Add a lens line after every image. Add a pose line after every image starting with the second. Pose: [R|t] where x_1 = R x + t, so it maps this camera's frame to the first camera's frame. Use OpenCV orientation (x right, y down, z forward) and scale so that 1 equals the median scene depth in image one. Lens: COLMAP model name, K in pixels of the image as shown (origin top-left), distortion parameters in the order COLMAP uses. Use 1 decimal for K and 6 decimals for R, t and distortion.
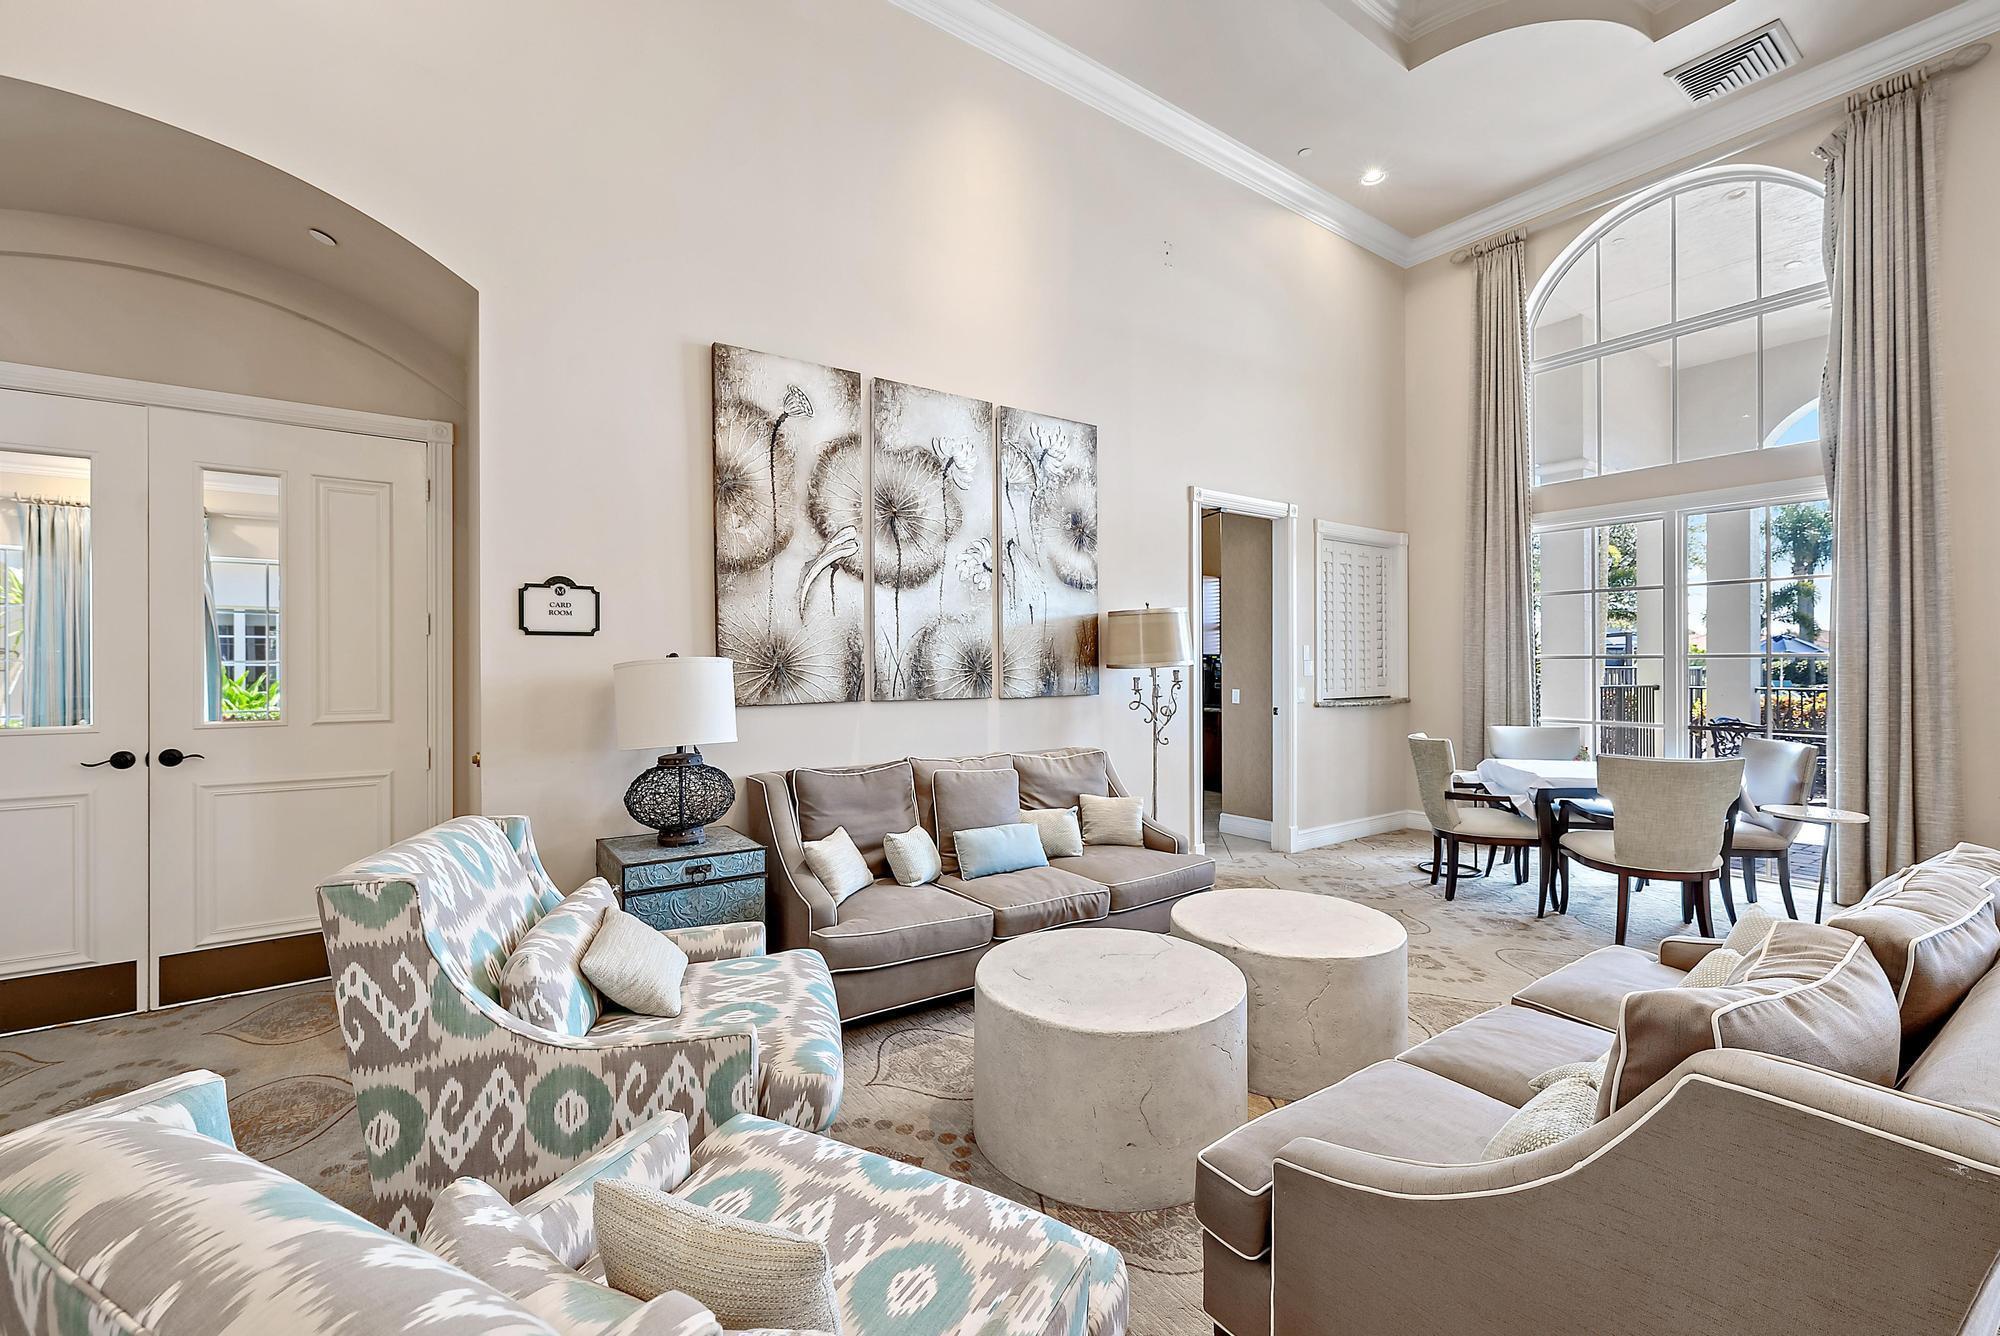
lens RADIAL K [[824.9, 0, 1001.9], [0, 824.9, 668.0], [0, 0, 1]] dist [0.001352, 0.000181]
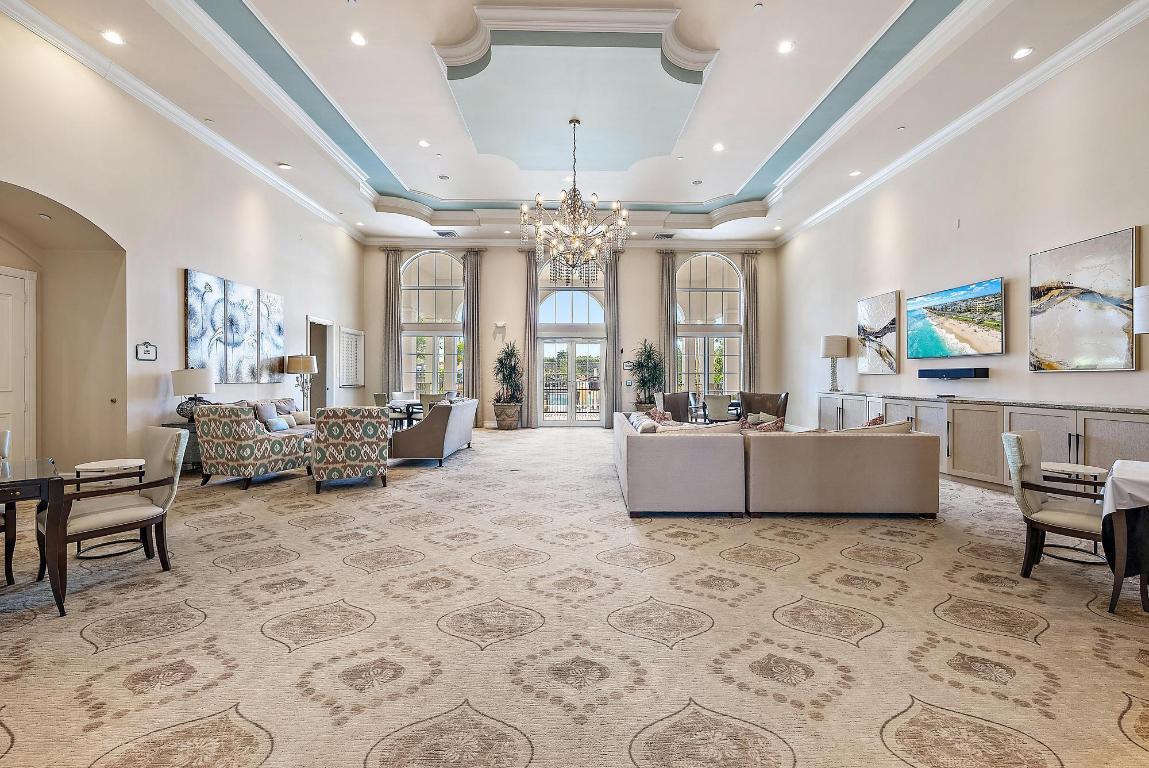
lens RADIAL K [[473.9, 0, 586.1], [0, 473.9, 379.7], [0, 0, 1]] dist [0.001352, 0.000181]
pose [[0.548056, 0.000324, 0.836442, -0.910503], [-0.001035, 0.999999, 0.000291, 0.025932], [-0.836441, -0.001025, 0.548056, -1.129860]]
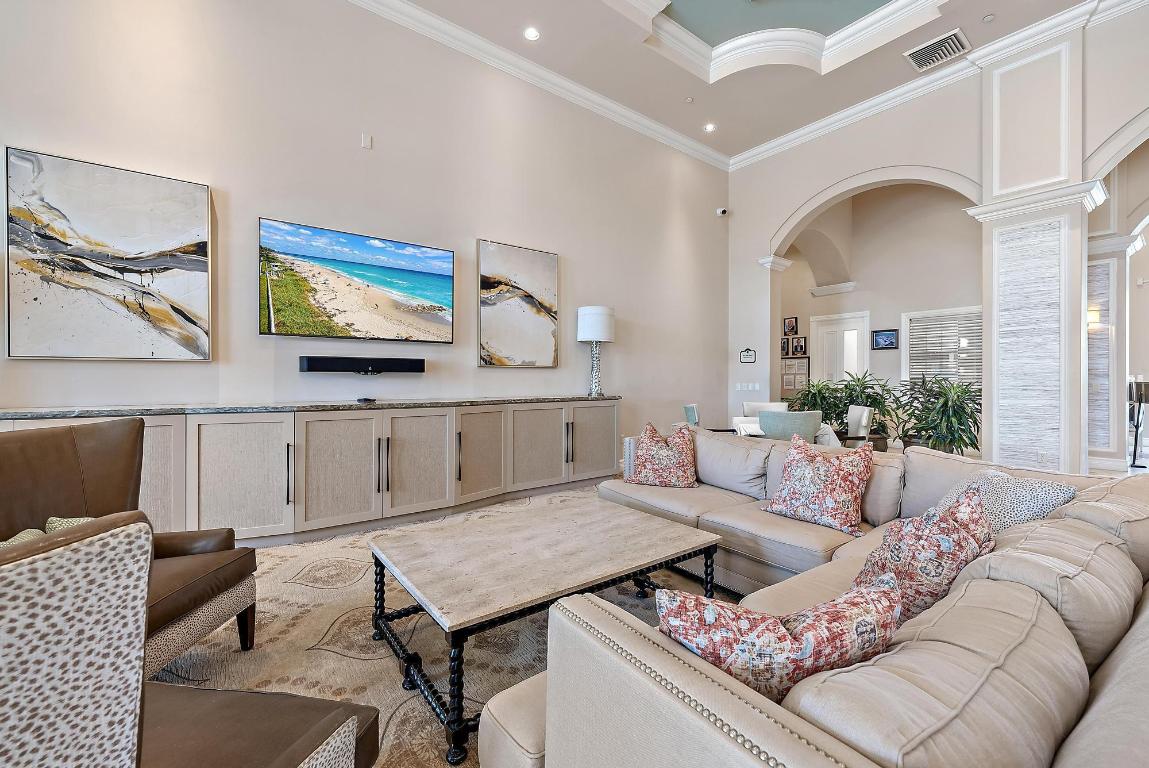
lens RADIAL K [[473.9, 0, 578.5], [0, 473.9, 380.8], [0, 0, 1]] dist [0.001352, 0.000181]
pose [[-0.998972, 0.001103, -0.045310, 0.760936], [0.000718, 0.999964, 0.008513, 0.030705], [0.045318, 0.008471, -0.998937, -0.161503]]
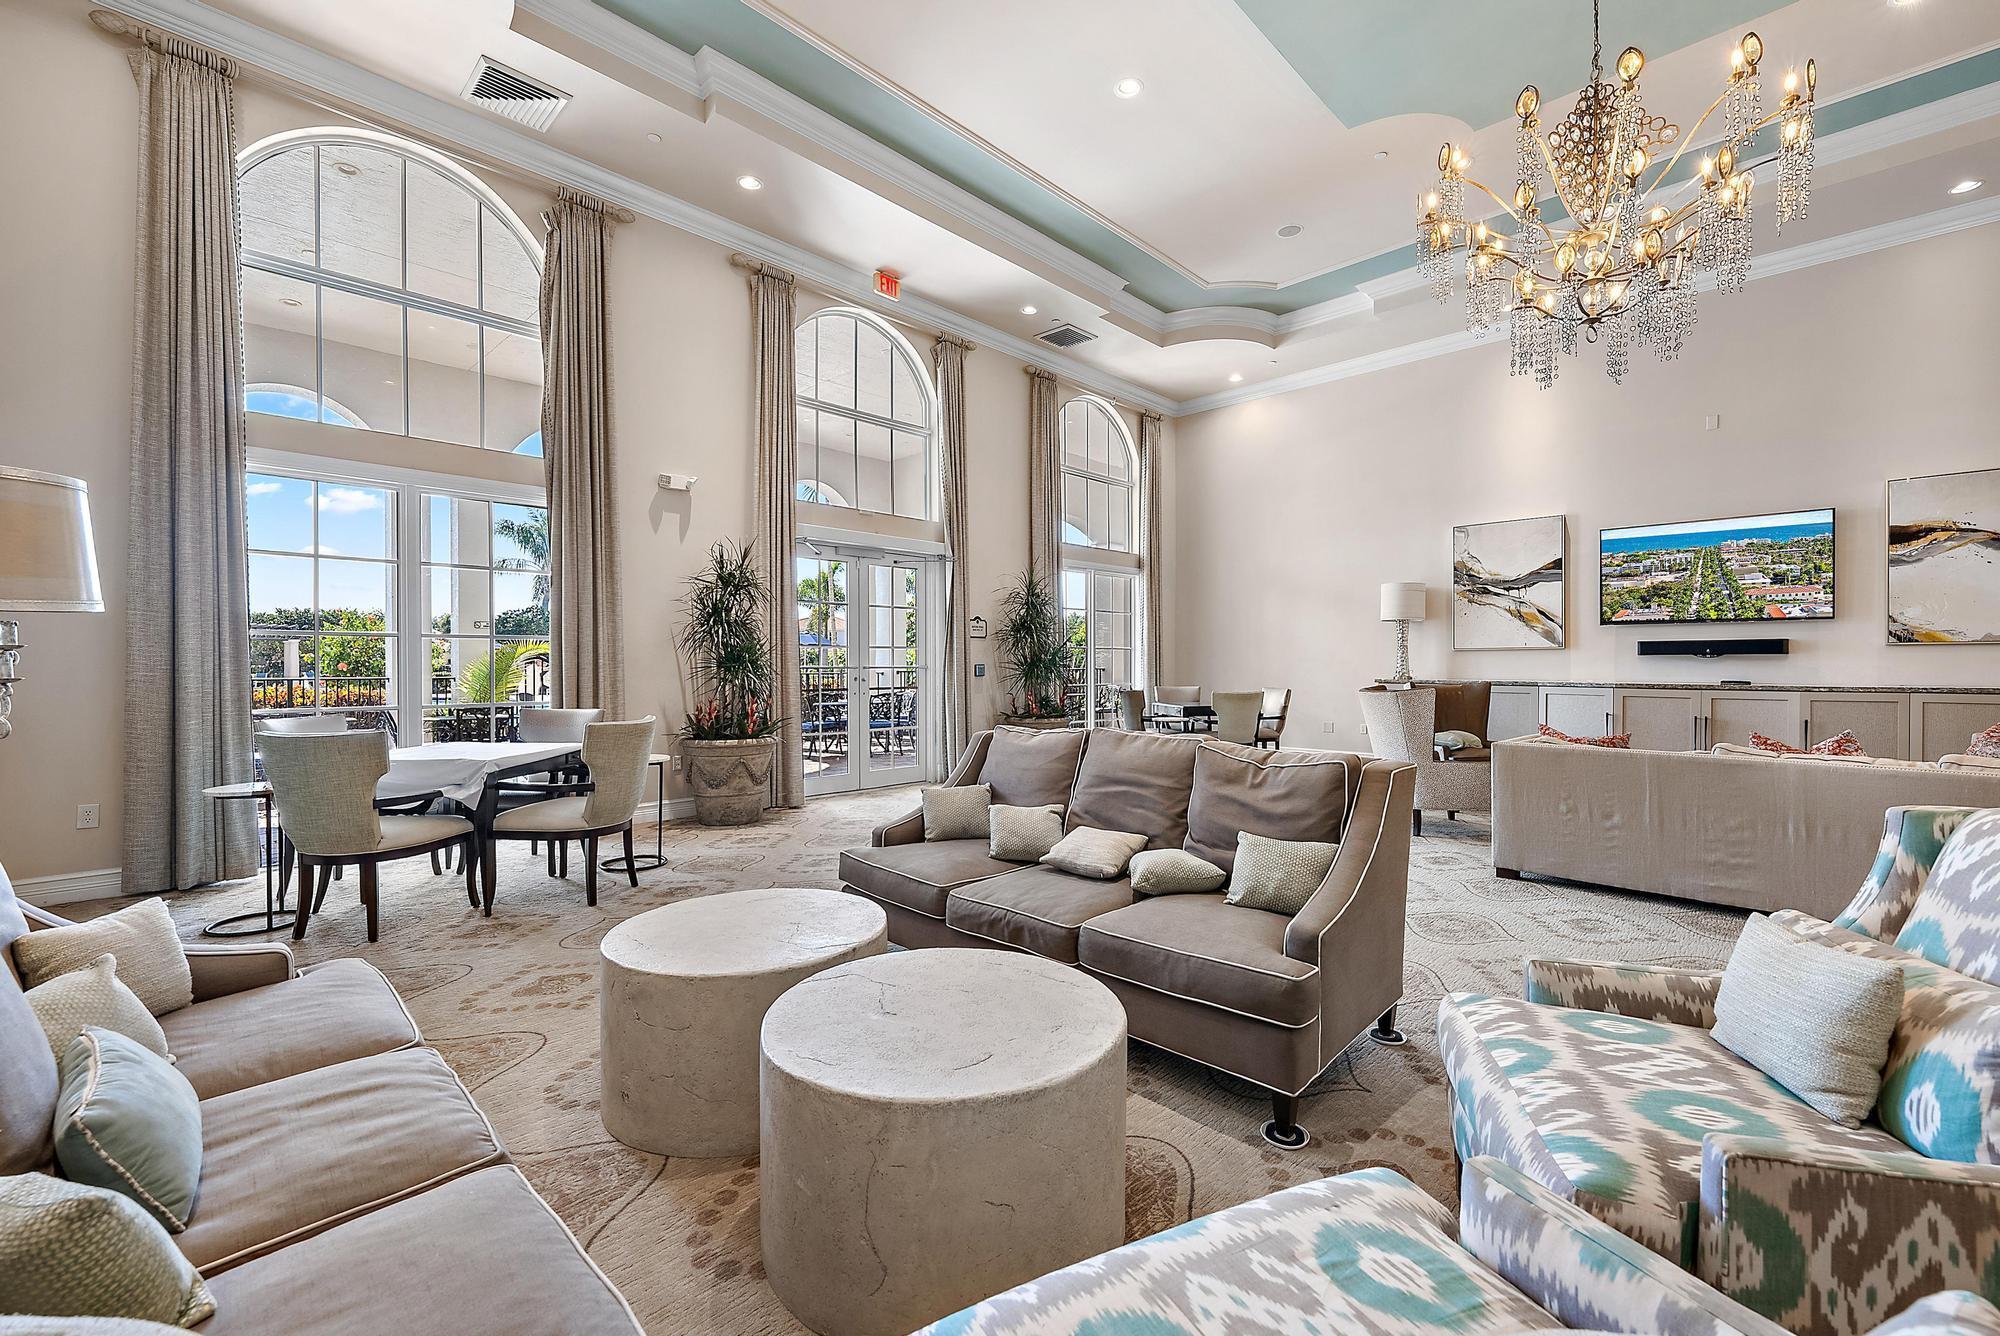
lens RADIAL K [[824.9, 0, 1018.0], [0, 824.9, 673.4], [0, 0, 1]] dist [0.001352, 0.000181]
pose [[-0.191912, -0.009570, 0.981365, -0.381442], [0.005666, 0.999925, 0.010859, 0.033507], [-0.981396, 0.007644, -0.191844, 0.665236]]
